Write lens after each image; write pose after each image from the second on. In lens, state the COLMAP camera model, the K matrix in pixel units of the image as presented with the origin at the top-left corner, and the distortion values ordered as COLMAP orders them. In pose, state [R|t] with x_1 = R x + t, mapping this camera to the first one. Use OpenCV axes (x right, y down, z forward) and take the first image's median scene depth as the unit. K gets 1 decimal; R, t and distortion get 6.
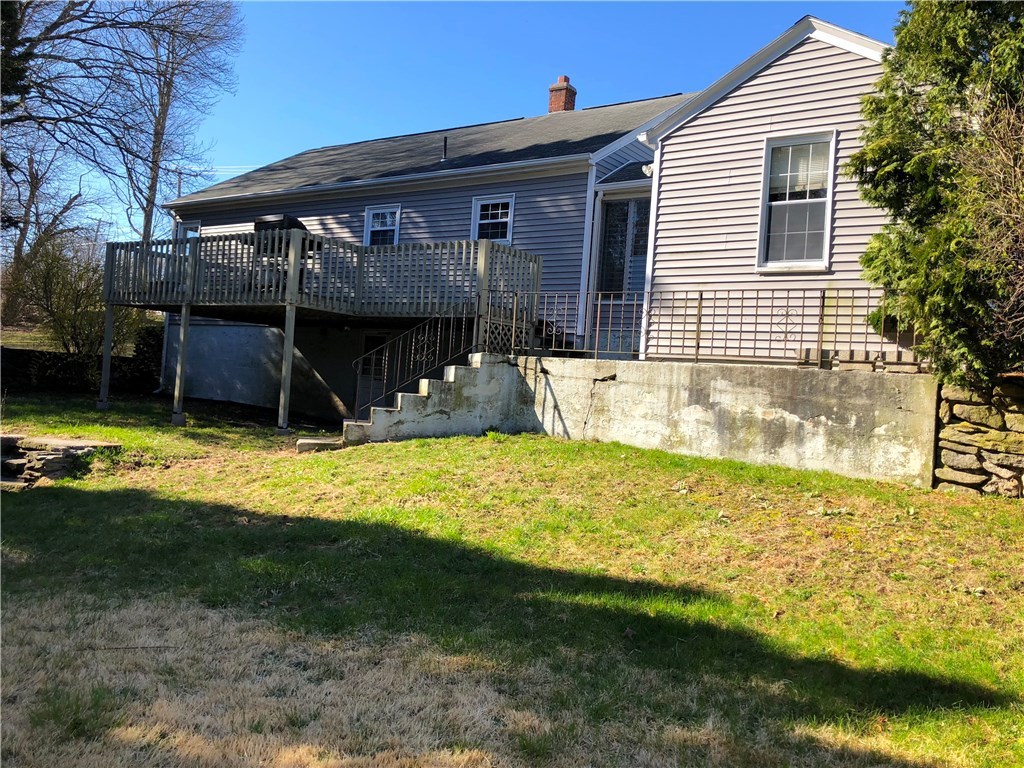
lens RADIAL K [[844.5, 0, 514.7], [0, 844.5, 382.6], [0, 0, 1]] dist [0.028547, -0.030448]
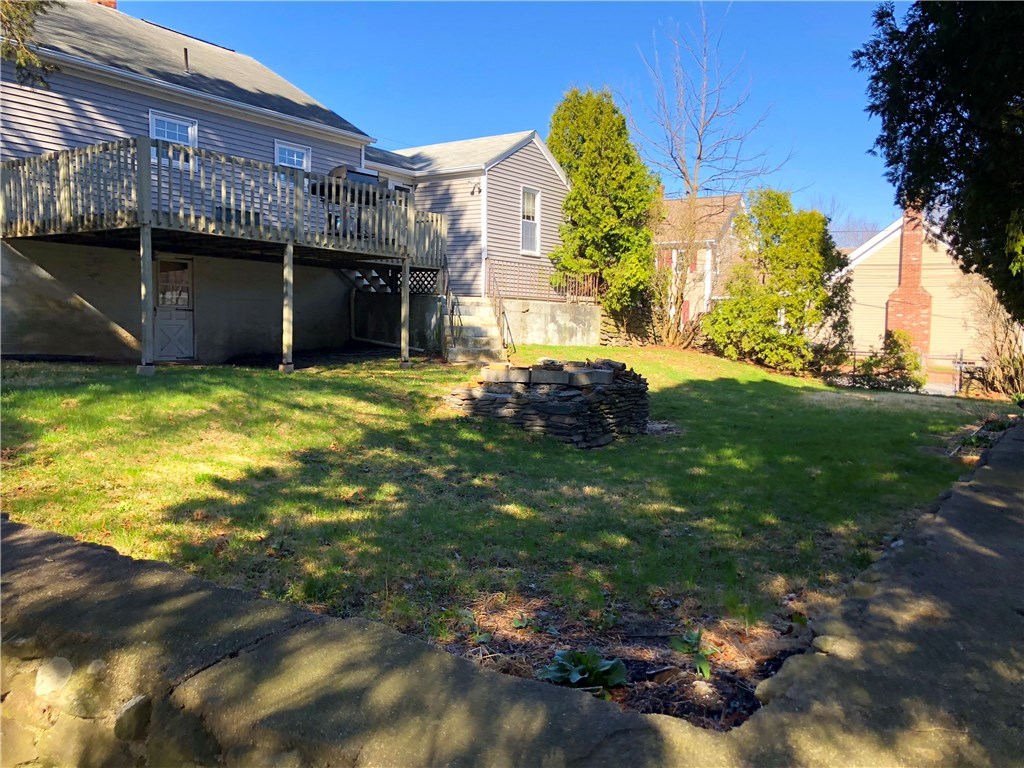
lens RADIAL K [[844.5, 0, 504.3], [0, 844.5, 378.9], [0, 0, 1]] dist [0.028547, -0.030448]
pose [[0.001717, -0.135112, 0.990829, -1.693640], [-0.034917, 0.990218, 0.135089, -0.102623], [-0.999389, -0.034828, -0.003017, 1.004253]]
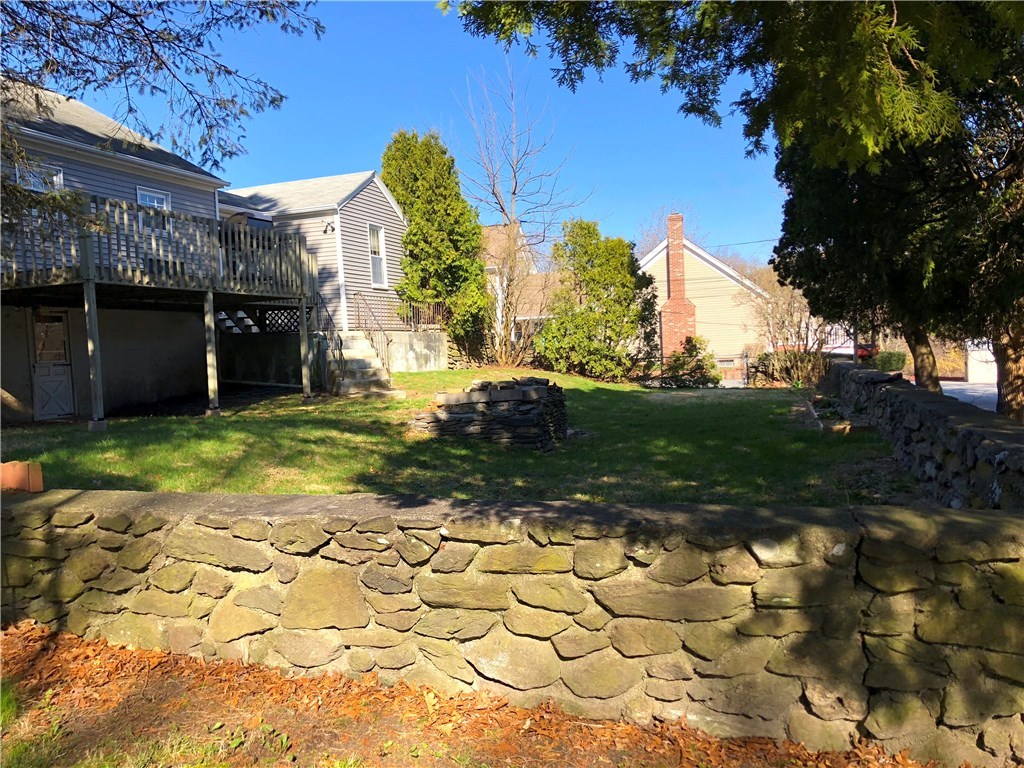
lens RADIAL K [[844.5, 0, 516.5], [0, 844.5, 386.5], [0, 0, 1]] dist [0.028547, -0.030448]
pose [[-0.297890, -0.101098, 0.949232, -1.789673], [0.018113, 0.993599, 0.111507, -0.110807], [-0.954428, 0.050410, -0.294152, 1.250565]]
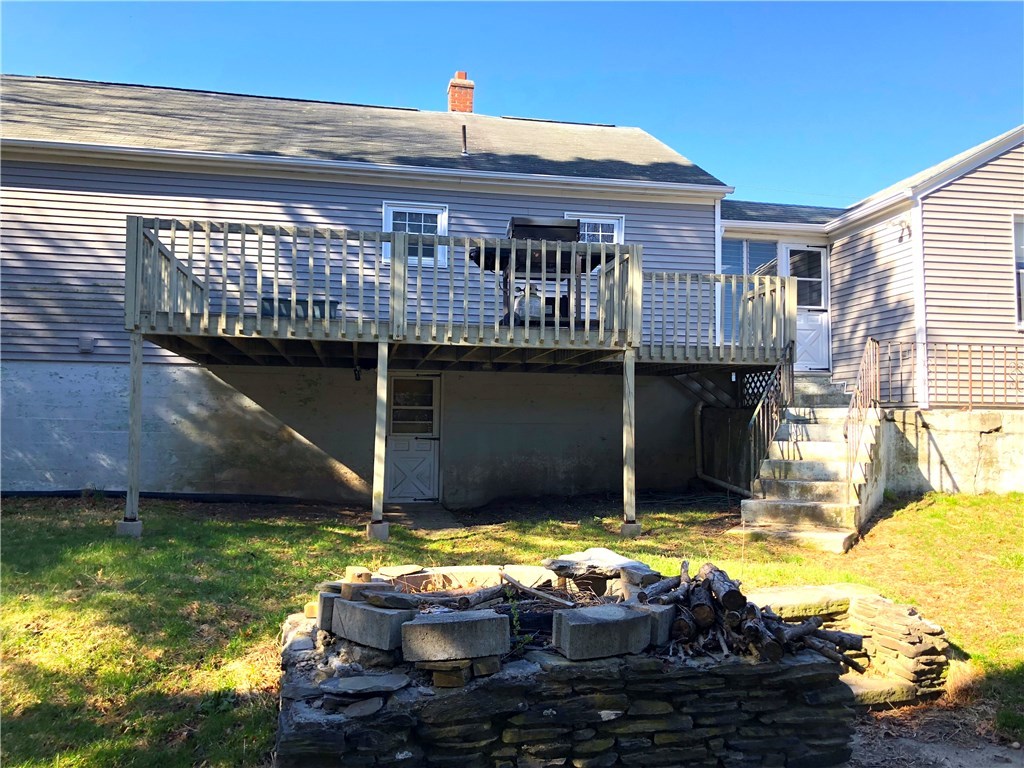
lens RADIAL K [[844.5, 0, 514.6], [0, 844.5, 377.5], [0, 0, 1]] dist [0.028547, -0.030448]
pose [[0.695105, -0.017300, 0.718700, -0.983510], [0.031212, 0.999494, -0.006127, -0.077148], [-0.718230, 0.026691, 0.695294, 0.669535]]
